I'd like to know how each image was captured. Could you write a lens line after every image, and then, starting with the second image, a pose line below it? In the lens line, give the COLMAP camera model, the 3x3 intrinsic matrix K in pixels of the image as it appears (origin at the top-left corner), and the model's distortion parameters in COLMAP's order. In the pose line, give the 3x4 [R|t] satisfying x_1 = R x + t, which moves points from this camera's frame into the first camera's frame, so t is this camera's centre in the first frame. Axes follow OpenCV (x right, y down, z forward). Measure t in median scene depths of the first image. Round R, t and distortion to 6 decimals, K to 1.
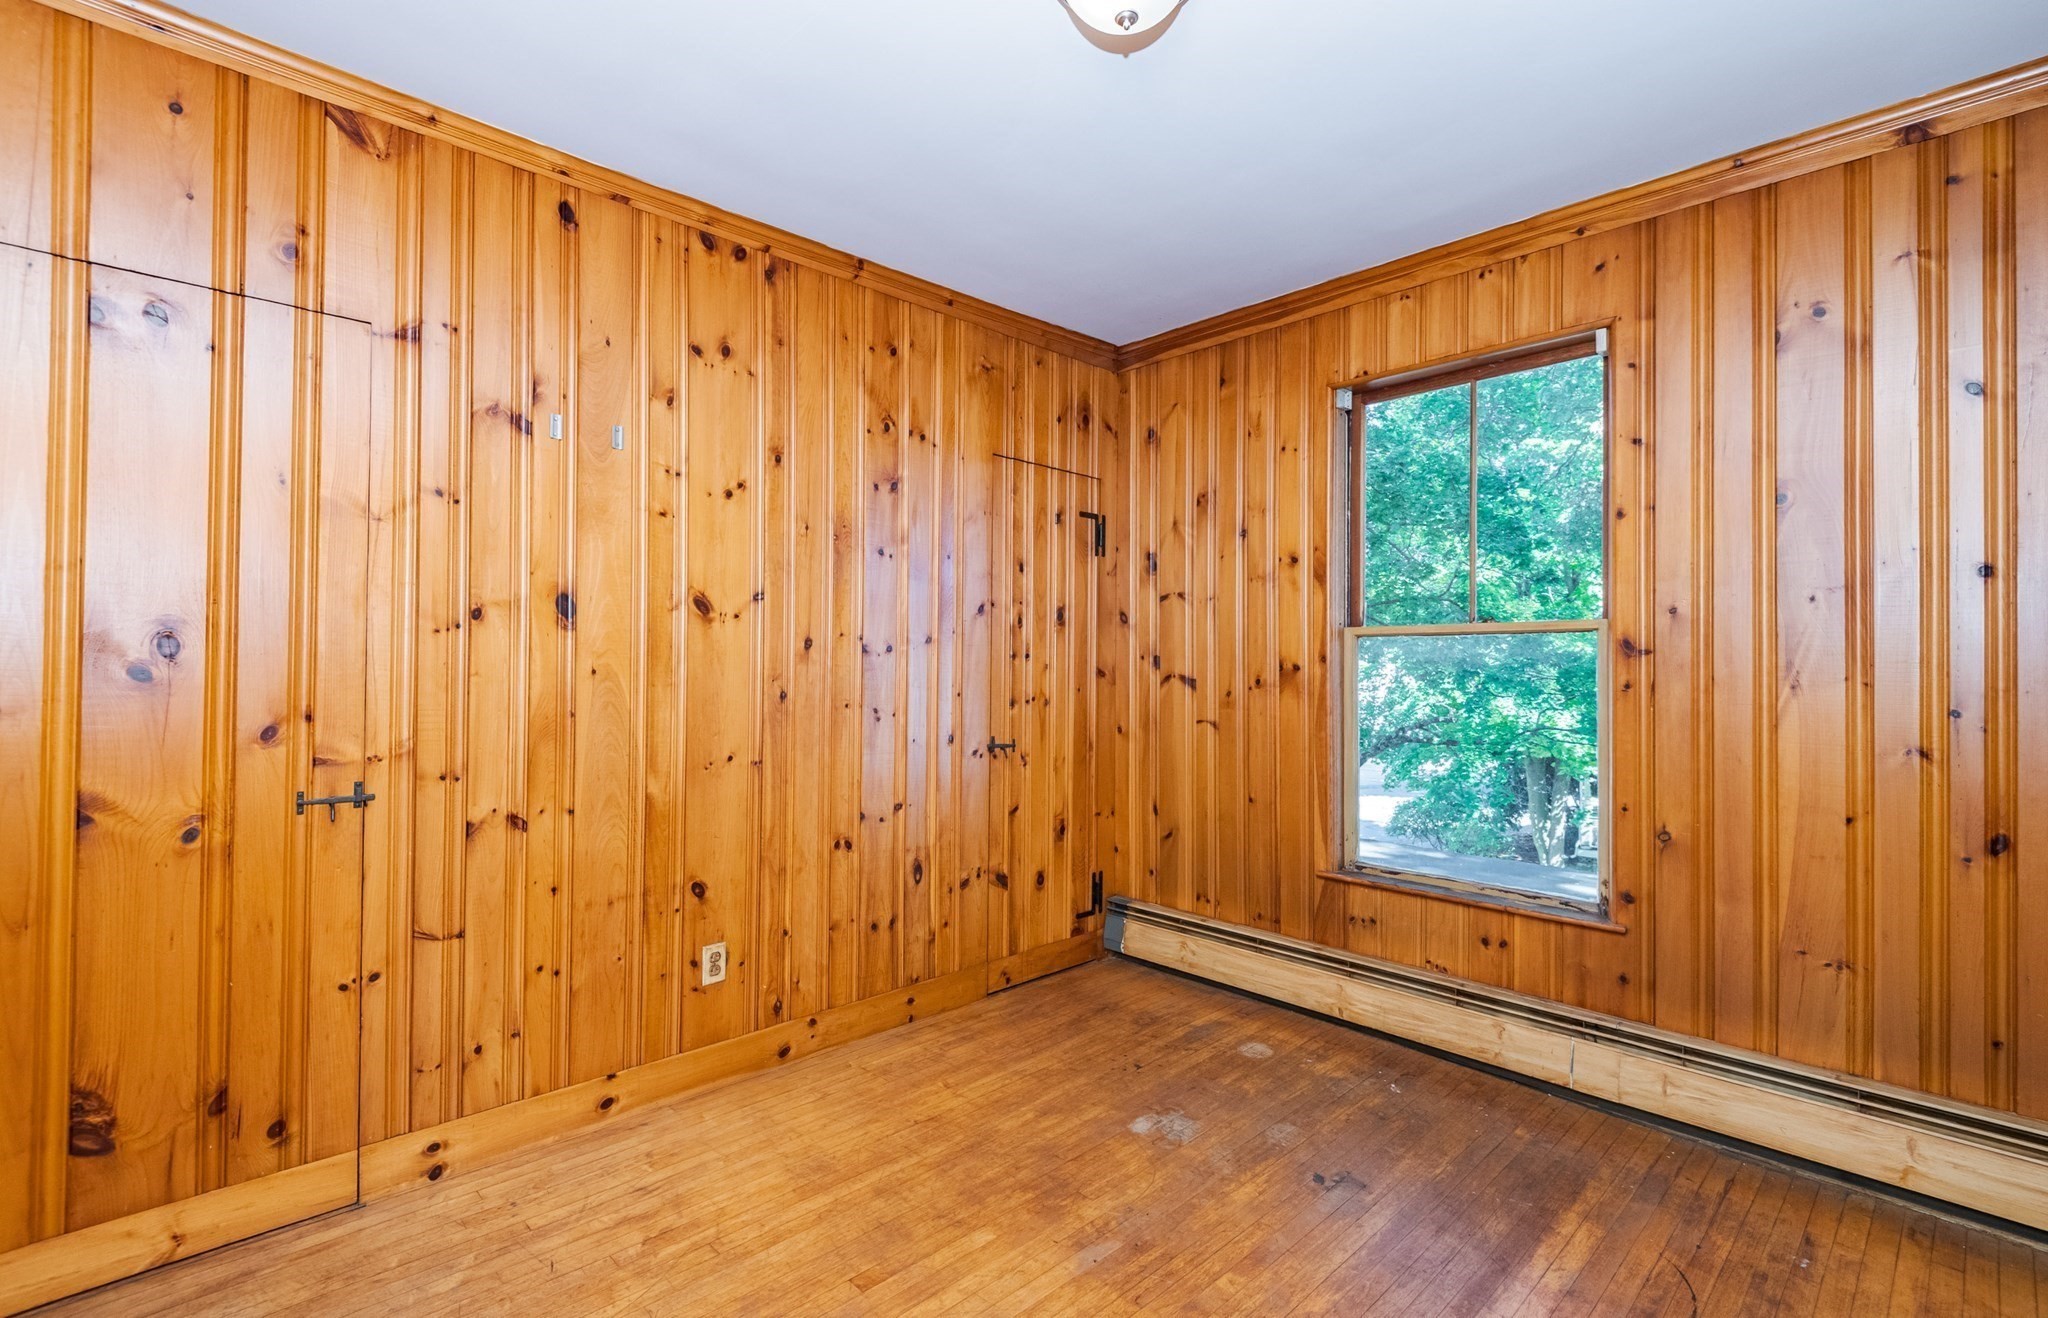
lens RADIAL K [[937.8, 0, 1028.6], [0, 937.8, 658.8], [0, 0, 1]] dist [0.037113, -0.030582]
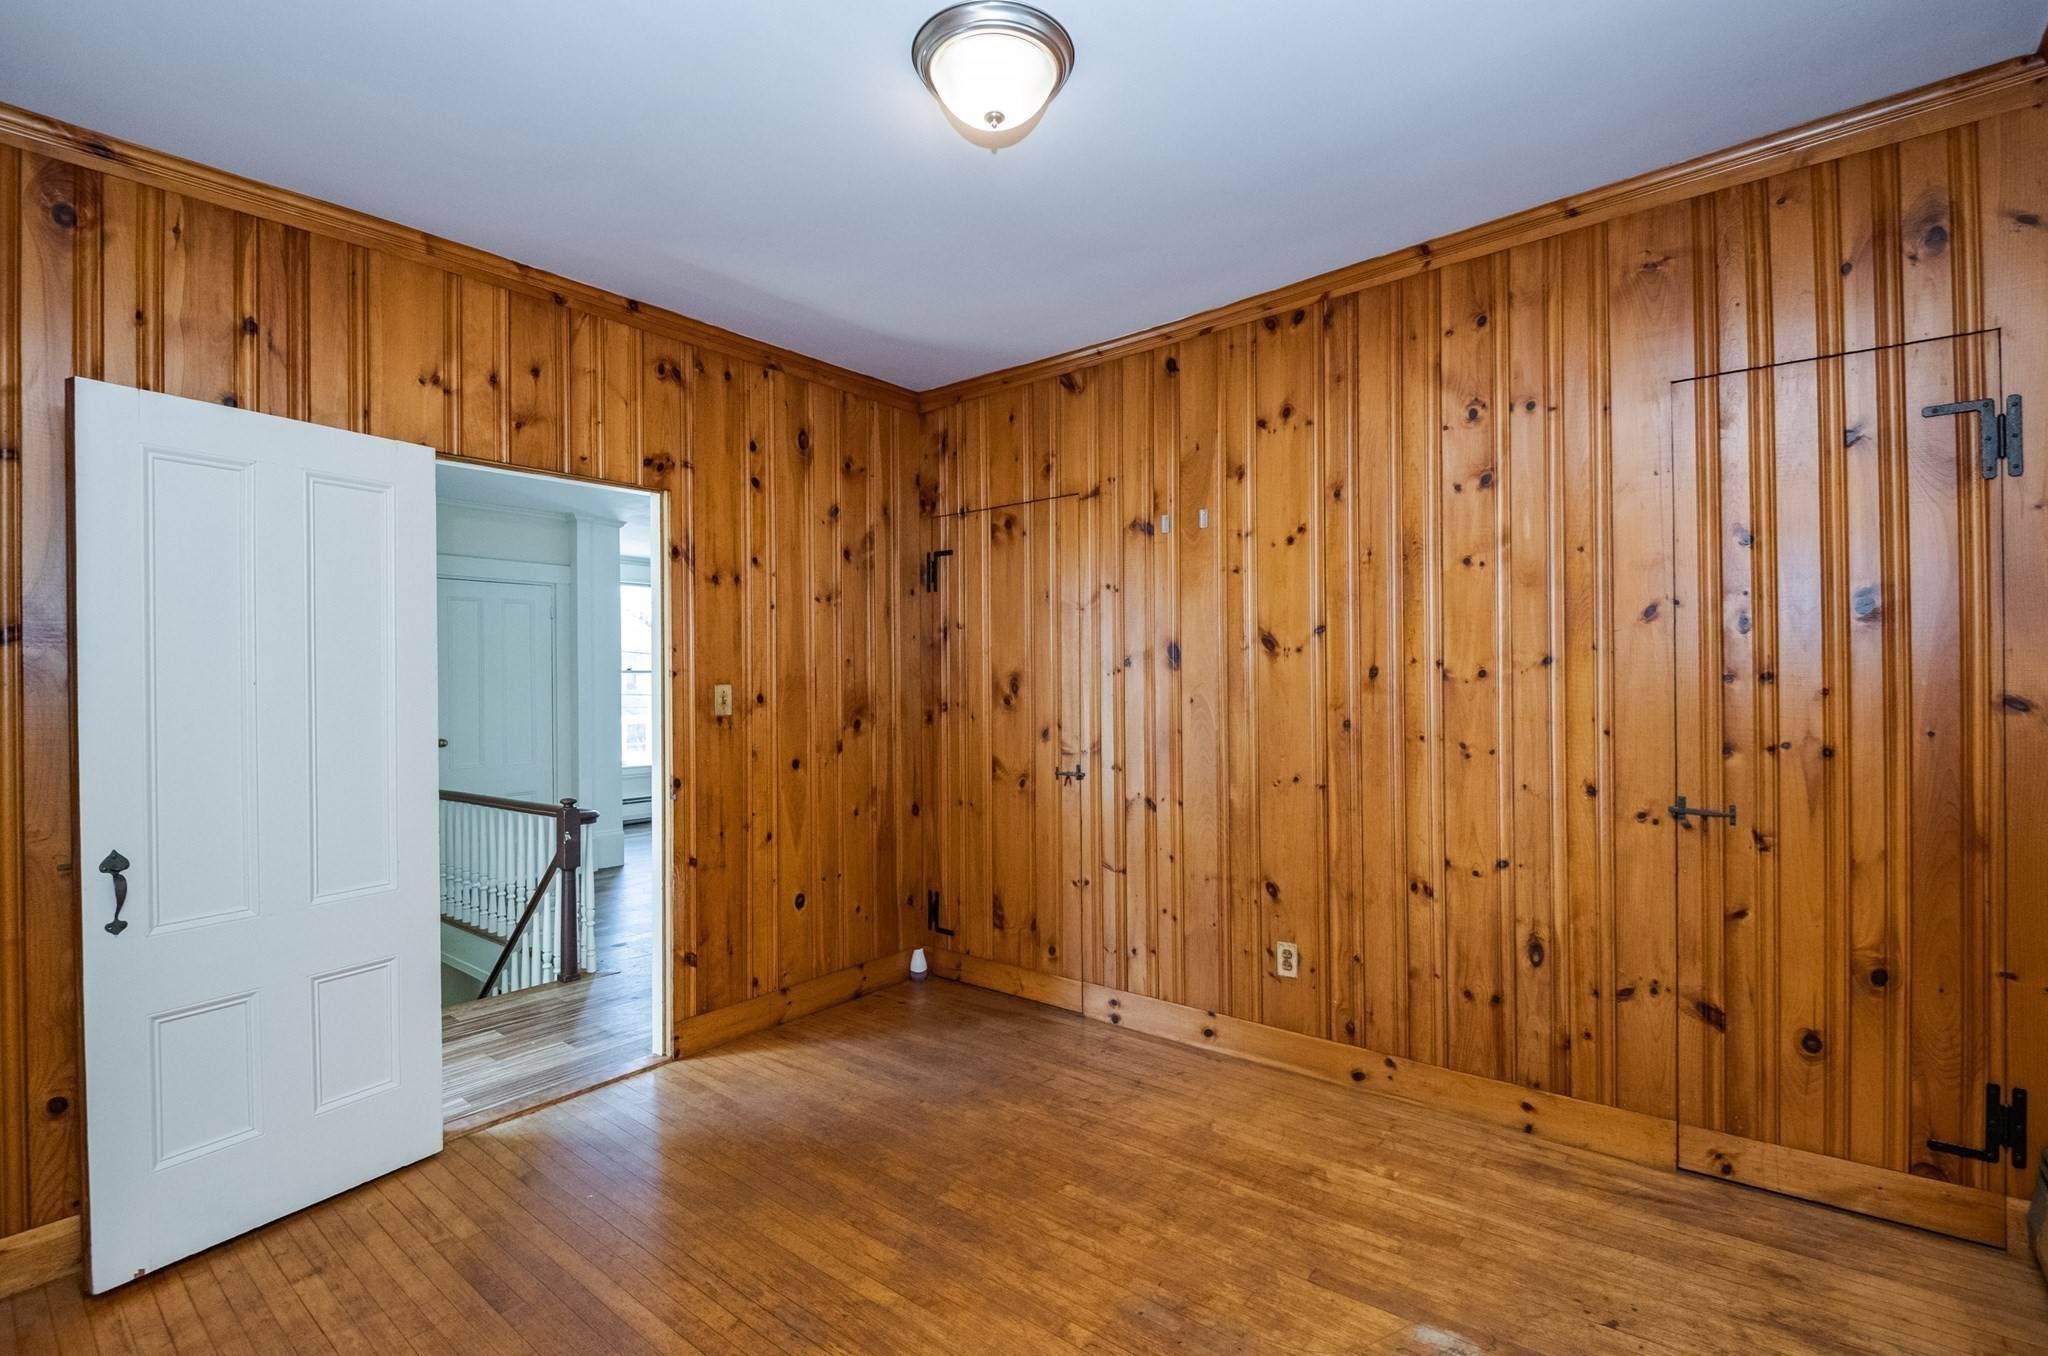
lens RADIAL K [[941.6, 0, 1026.3], [0, 941.6, 677.1], [0, 0, 1]] dist [0.012821, -0.018048]
pose [[0.097031, -0.013859, -0.995185, 0.745031], [0.020629, 0.999716, -0.011911, -0.007118], [0.995068, -0.019374, 0.097289, 0.574607]]
